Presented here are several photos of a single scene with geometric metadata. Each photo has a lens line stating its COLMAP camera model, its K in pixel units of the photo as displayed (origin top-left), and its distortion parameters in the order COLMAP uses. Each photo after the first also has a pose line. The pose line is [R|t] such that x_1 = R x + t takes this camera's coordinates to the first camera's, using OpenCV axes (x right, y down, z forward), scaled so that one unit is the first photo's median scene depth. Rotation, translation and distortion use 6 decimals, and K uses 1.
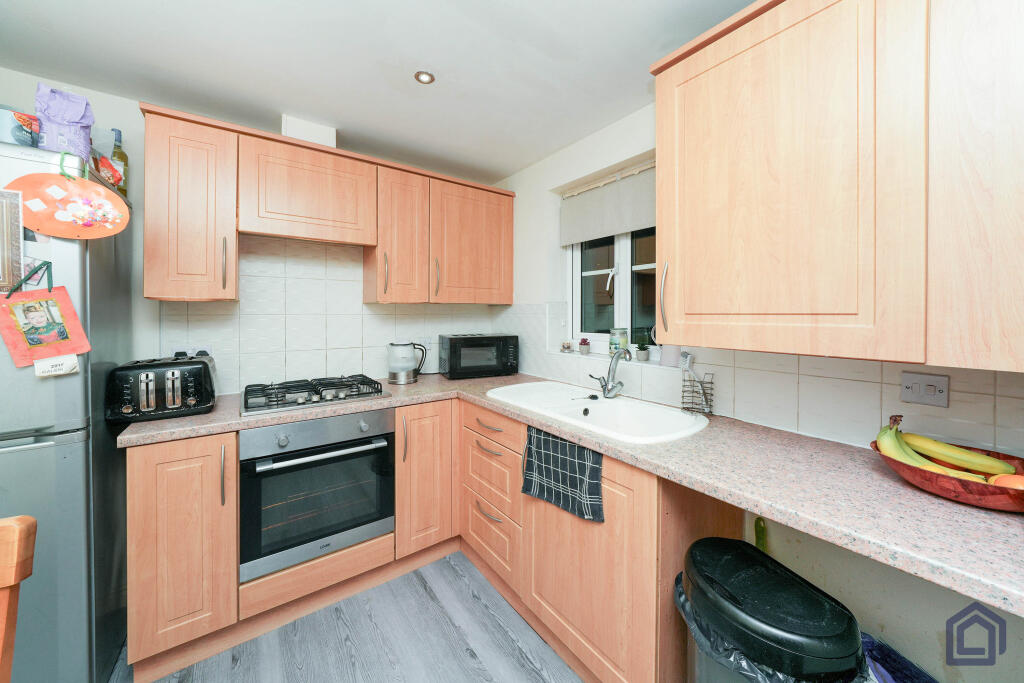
lens RADIAL K [[347.4, 0, 512.1], [0, 347.4, 314.0], [0, 0, 1]] dist [-0.002942, 0.000018]
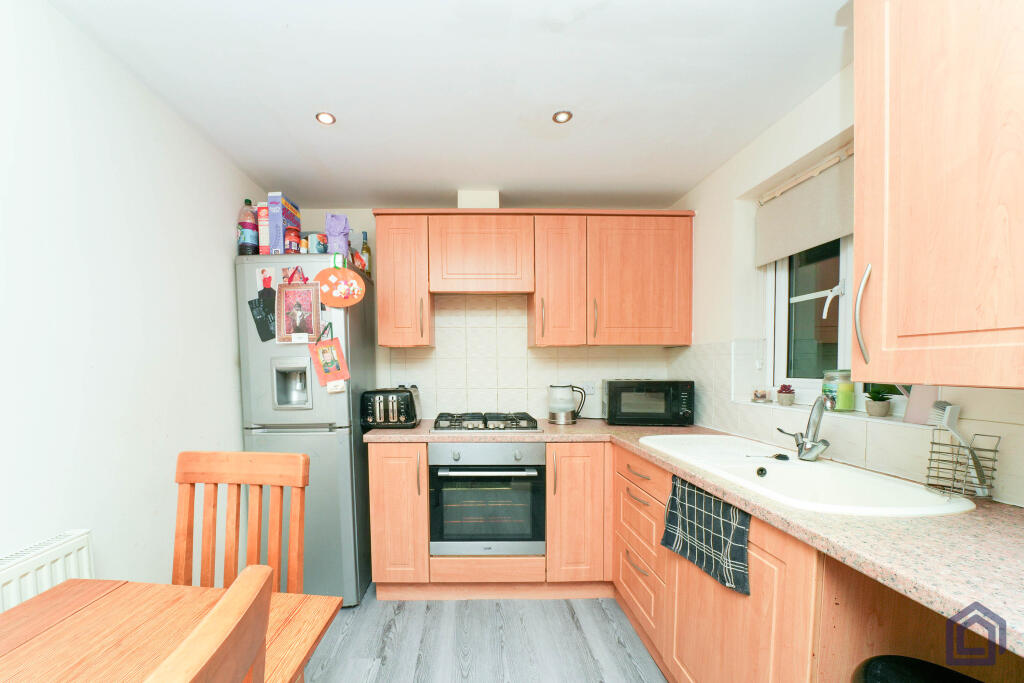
lens RADIAL K [[361.7, 0, 489.4], [0, 361.7, 380.0], [0, 0, 1]] dist [-0.016659, -0.000067]
pose [[0.837501, 0.016969, -0.546173, 0.135565], [0.007477, 0.999068, 0.042504, 0.032645], [0.546385, -0.039681, 0.836593, -0.016904]]
